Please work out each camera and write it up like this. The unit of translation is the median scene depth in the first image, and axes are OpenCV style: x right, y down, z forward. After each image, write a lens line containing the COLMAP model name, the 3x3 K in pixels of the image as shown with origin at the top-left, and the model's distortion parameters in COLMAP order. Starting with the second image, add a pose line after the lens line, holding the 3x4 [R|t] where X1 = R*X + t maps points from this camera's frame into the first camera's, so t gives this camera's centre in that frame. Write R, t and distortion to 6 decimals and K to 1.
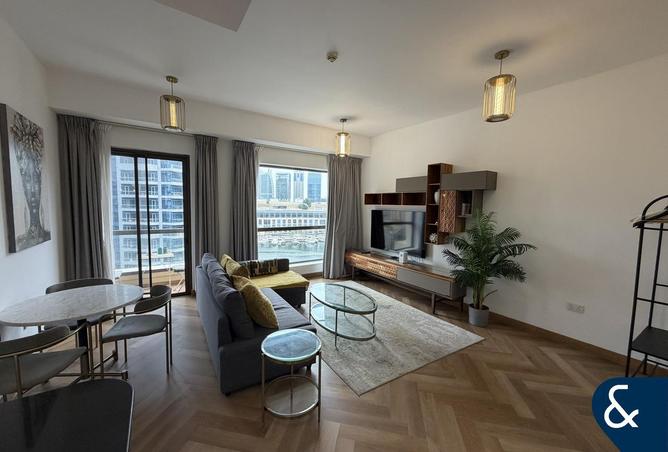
lens RADIAL K [[271.7, 0, 332.8], [0, 271.7, 225.7], [0, 0, 1]] dist [-0.000845, 0.000519]
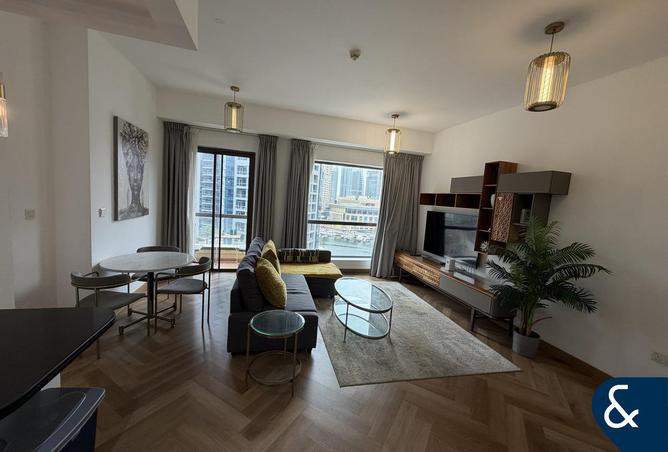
lens RADIAL K [[271.7, 0, 331.7], [0, 271.7, 226.2], [0, 0, 1]] dist [-0.000845, 0.000519]
pose [[0.941898, 0.086585, -0.324548, 0.221762], [-0.083506, 0.996232, 0.023431, 0.000710], [0.325354, 0.005033, 0.945579, 0.009682]]
